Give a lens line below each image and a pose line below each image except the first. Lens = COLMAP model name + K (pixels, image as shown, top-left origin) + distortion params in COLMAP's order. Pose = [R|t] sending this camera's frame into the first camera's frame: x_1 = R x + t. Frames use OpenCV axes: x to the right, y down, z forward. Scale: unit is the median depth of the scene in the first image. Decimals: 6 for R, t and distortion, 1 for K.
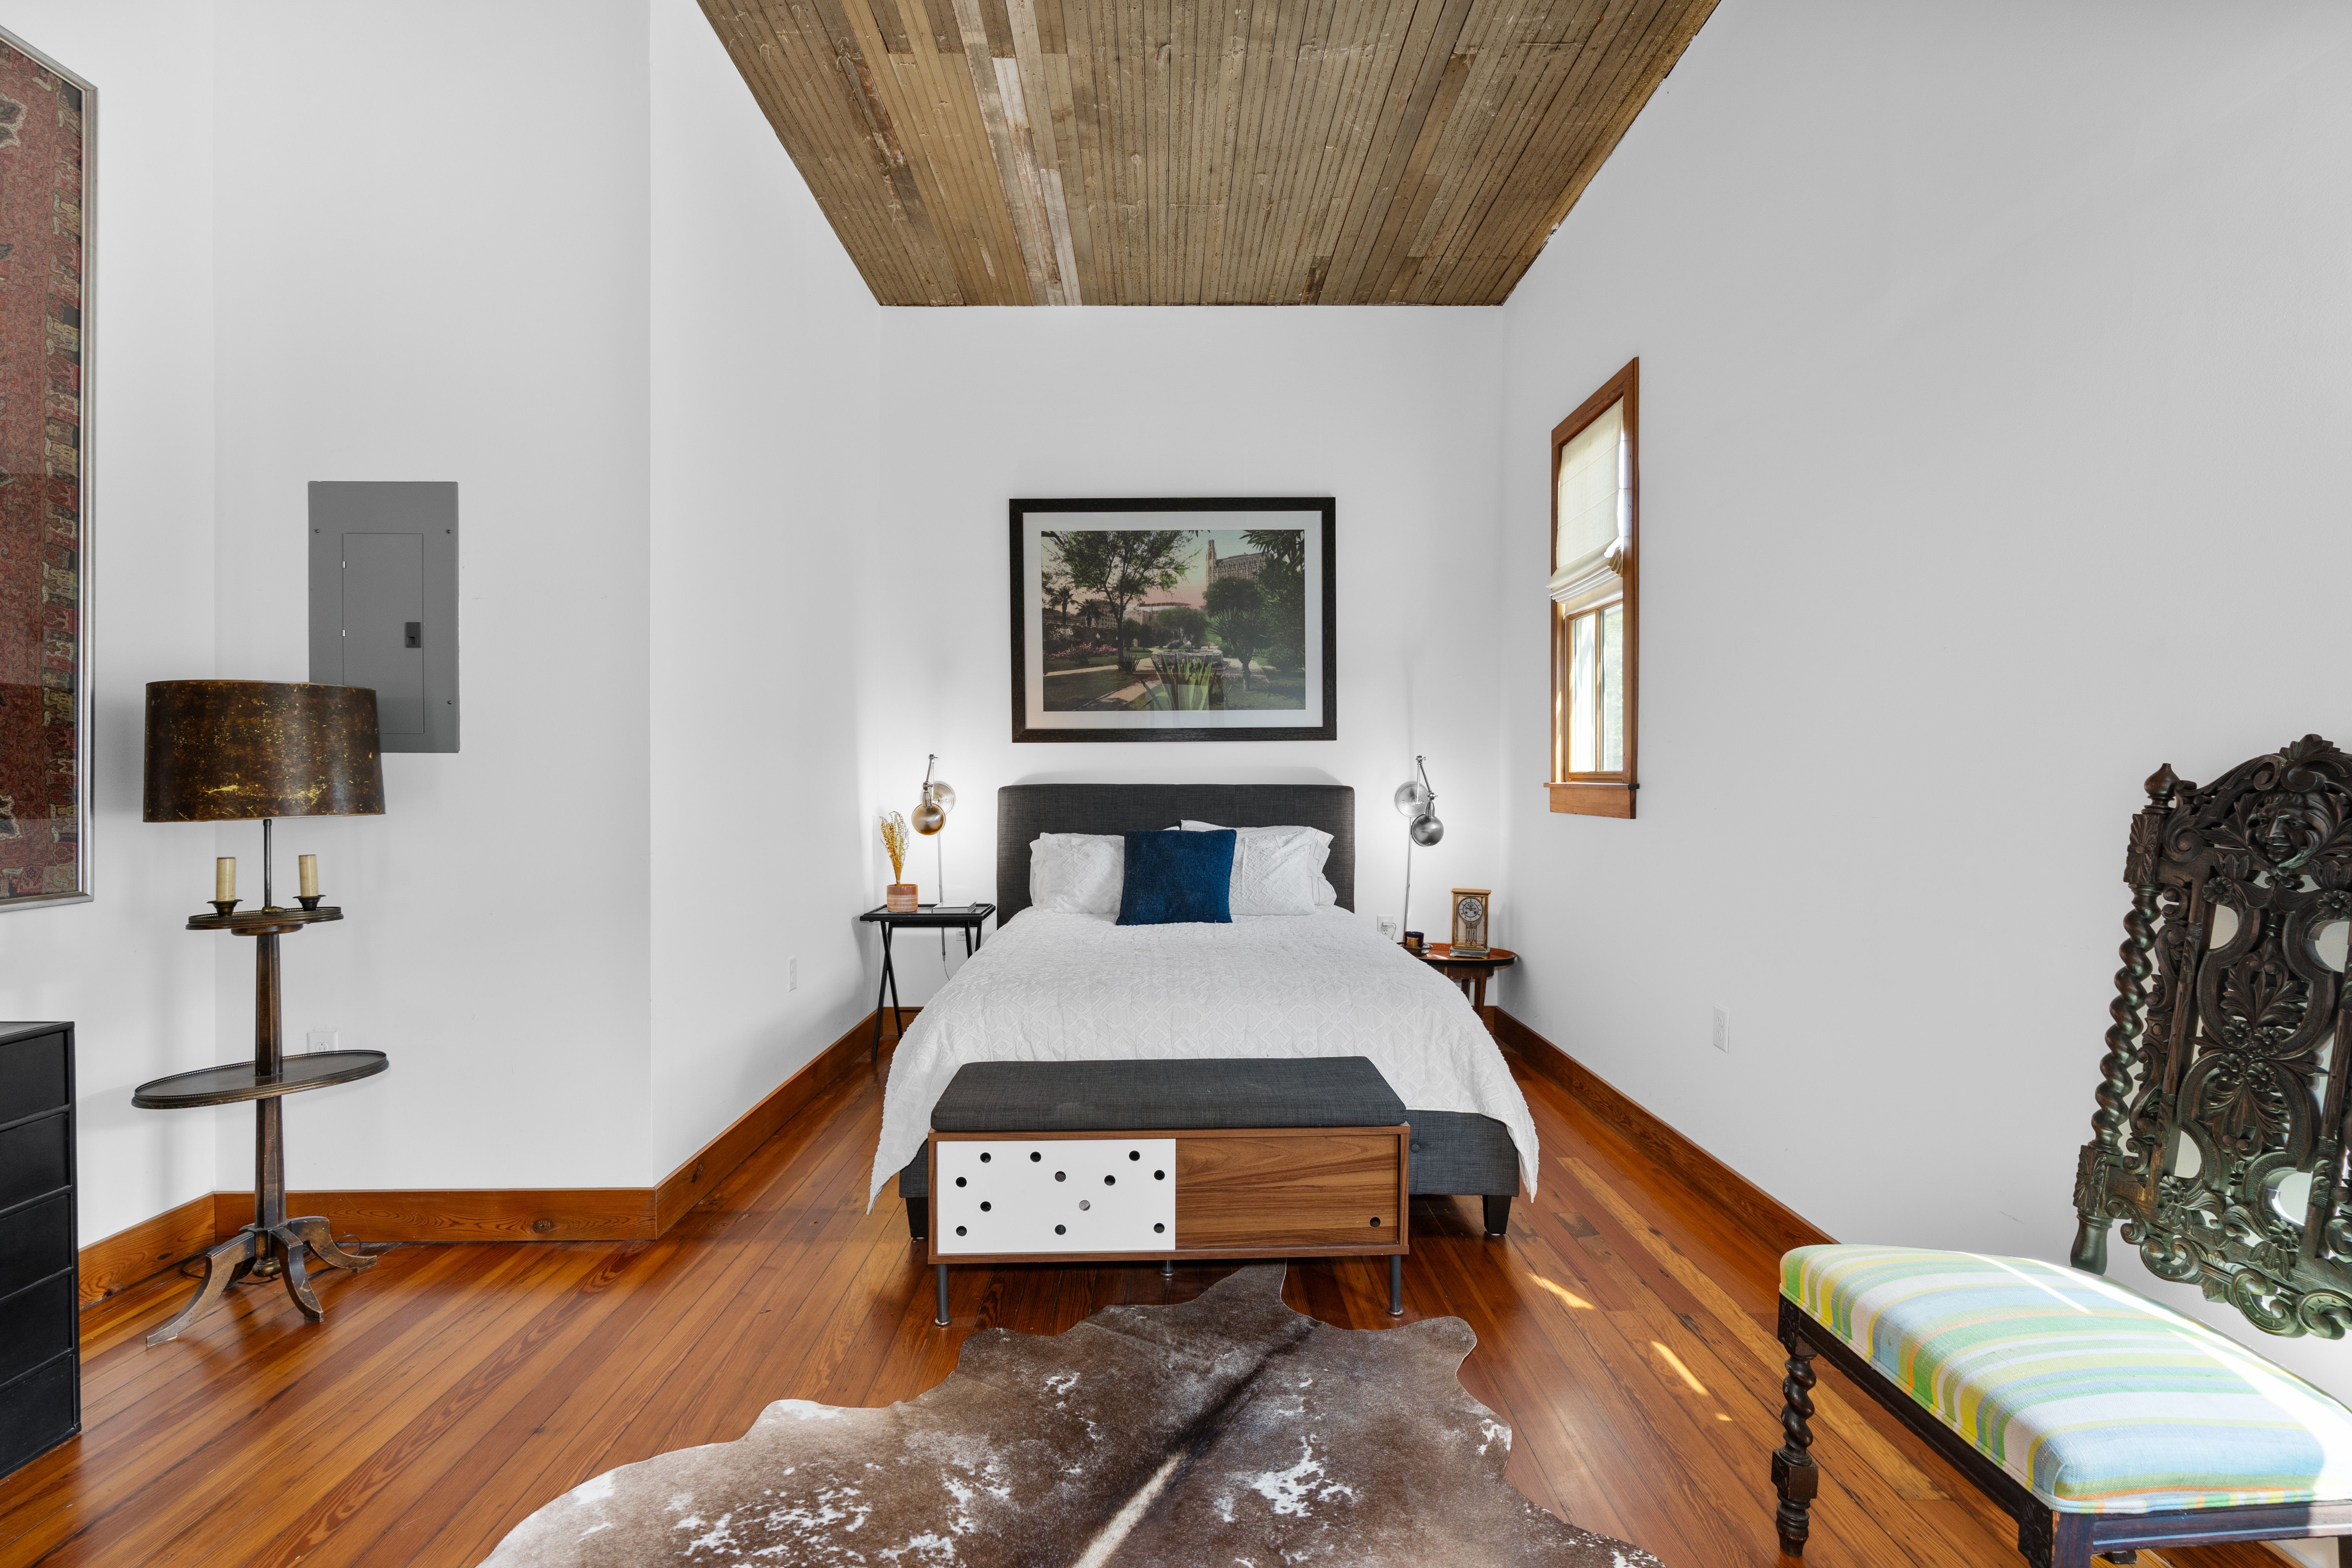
lens RADIAL K [[1081.7, 0, 1170.7], [0, 1081.7, 788.1], [0, 0, 1]] dist [-0.009875, 0.004529]
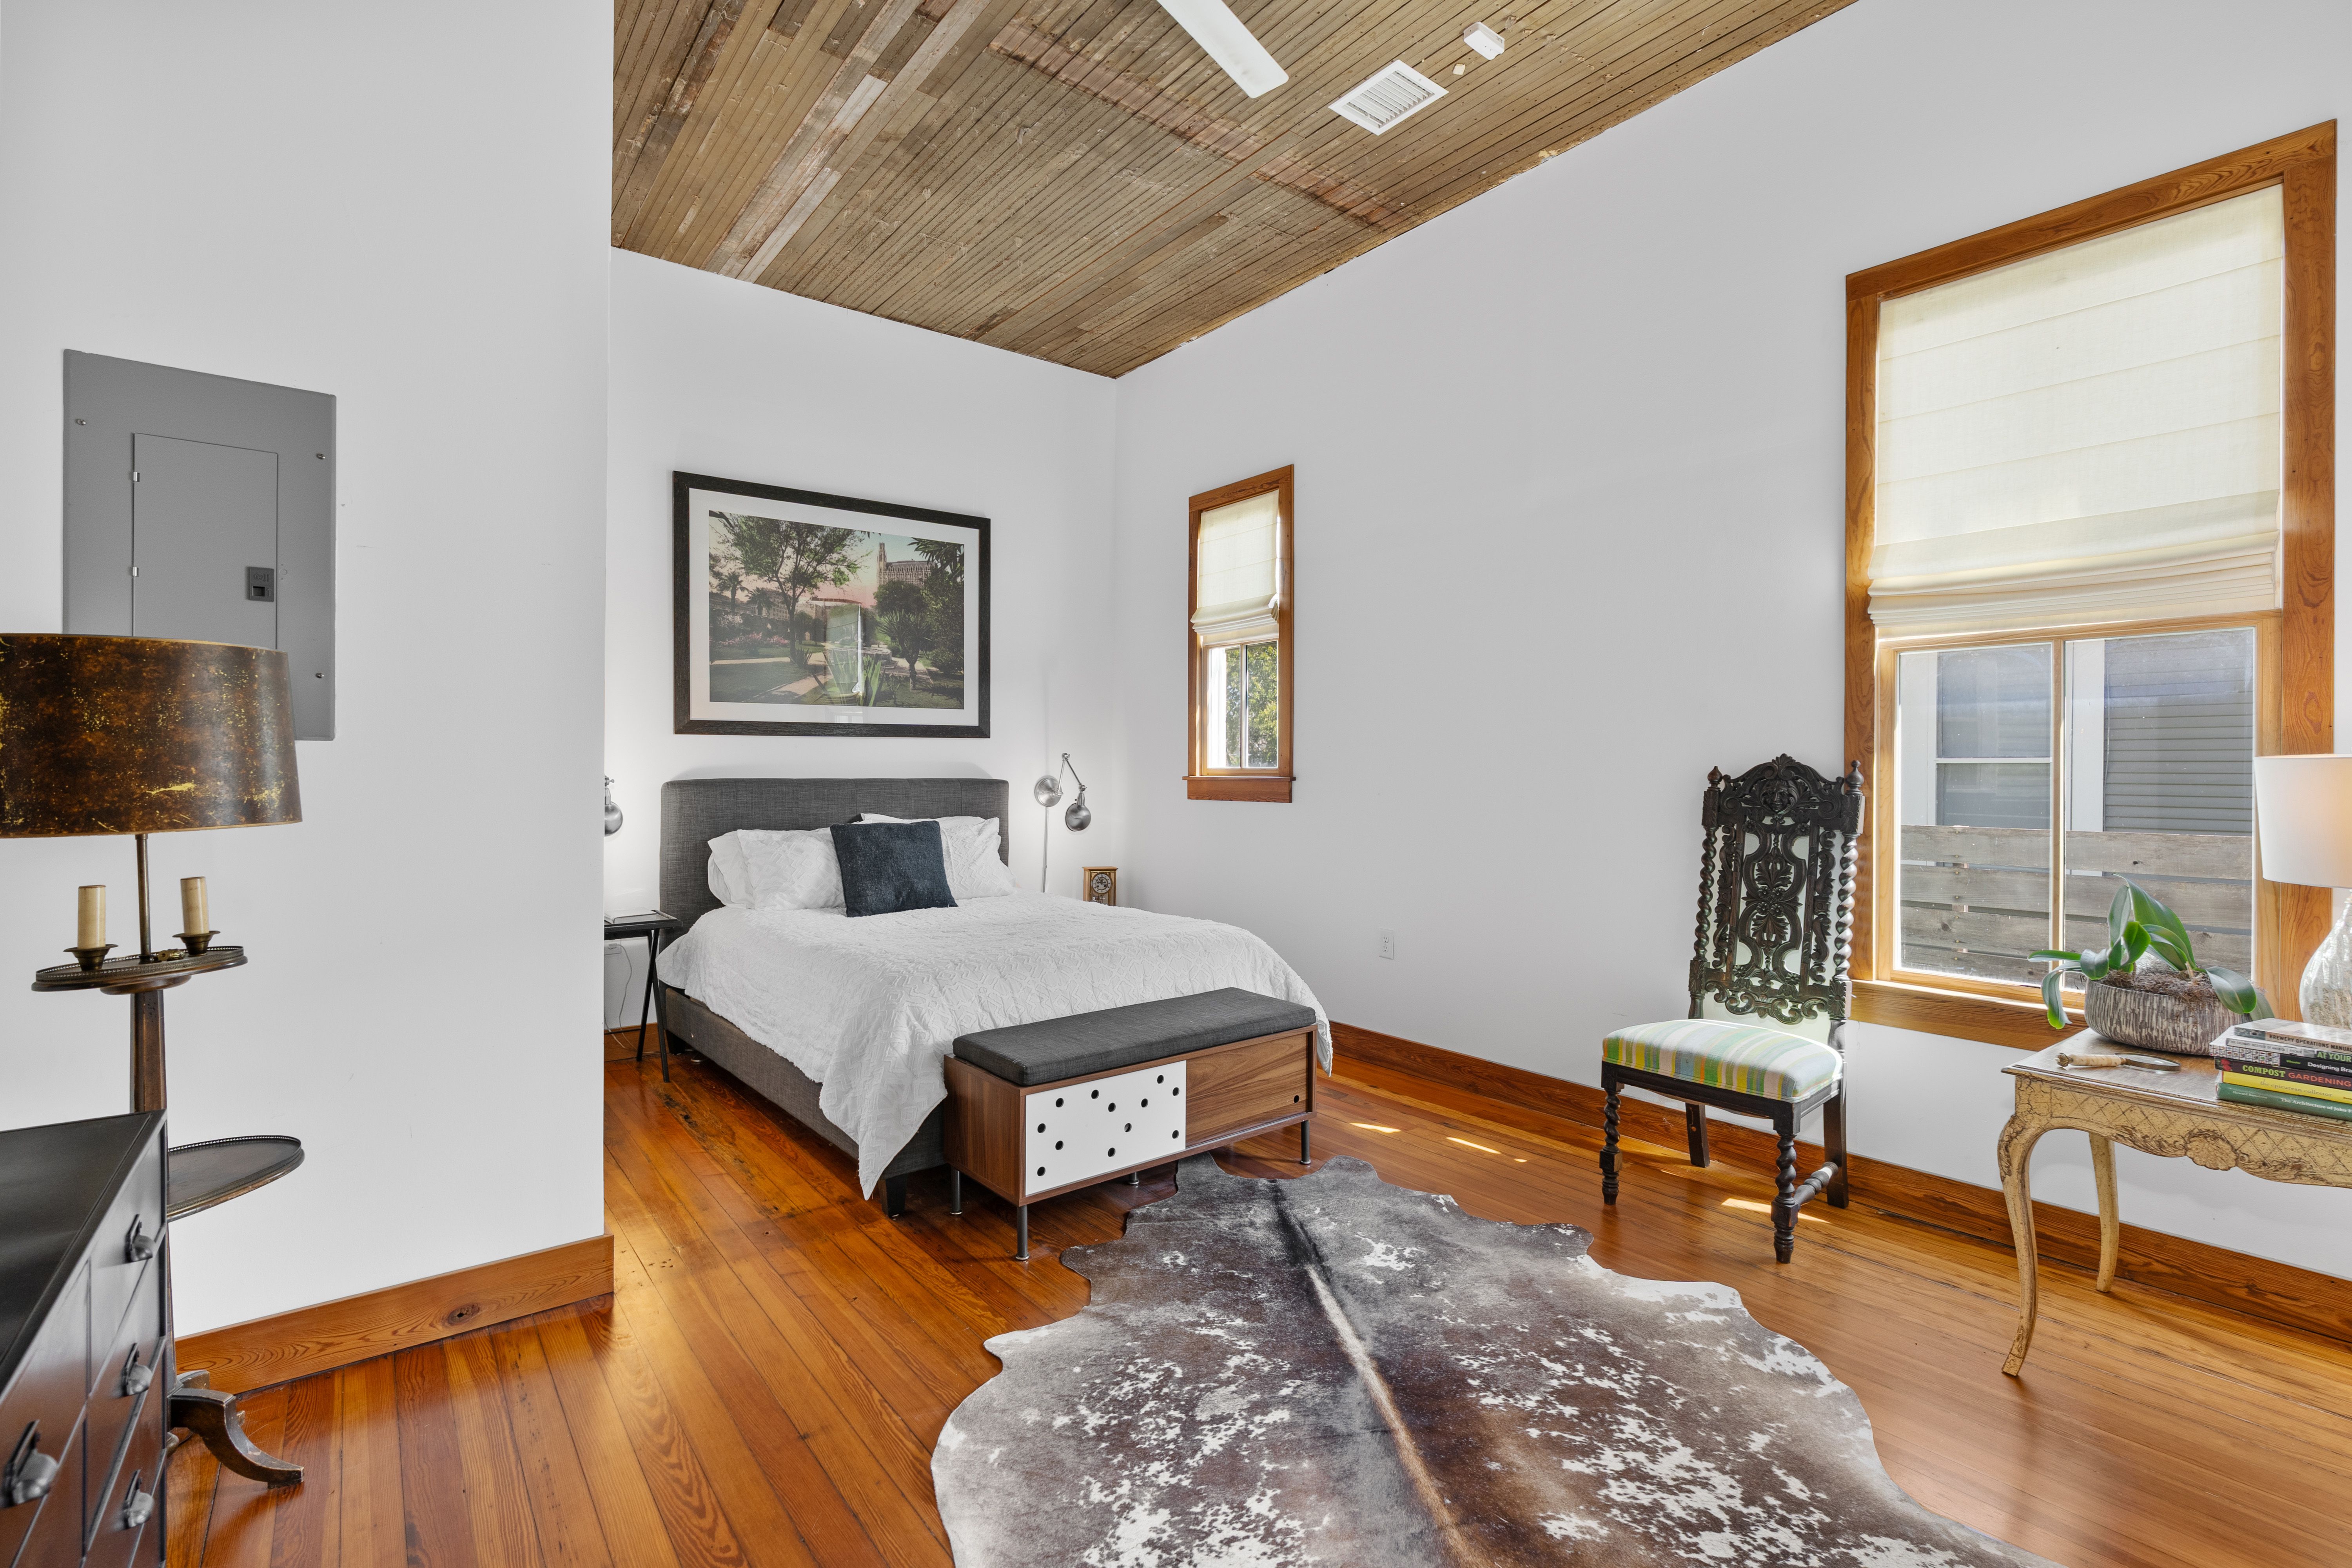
lens RADIAL K [[1081.7, 0, 1195.8], [0, 1081.7, 772.8], [0, 0, 1]] dist [-0.009875, 0.004529]
pose [[0.788961, -0.000119, 0.614443, -0.565861], [0.005242, 0.999965, -0.006538, -0.000855], [-0.614421, 0.008379, 0.788934, -0.001177]]
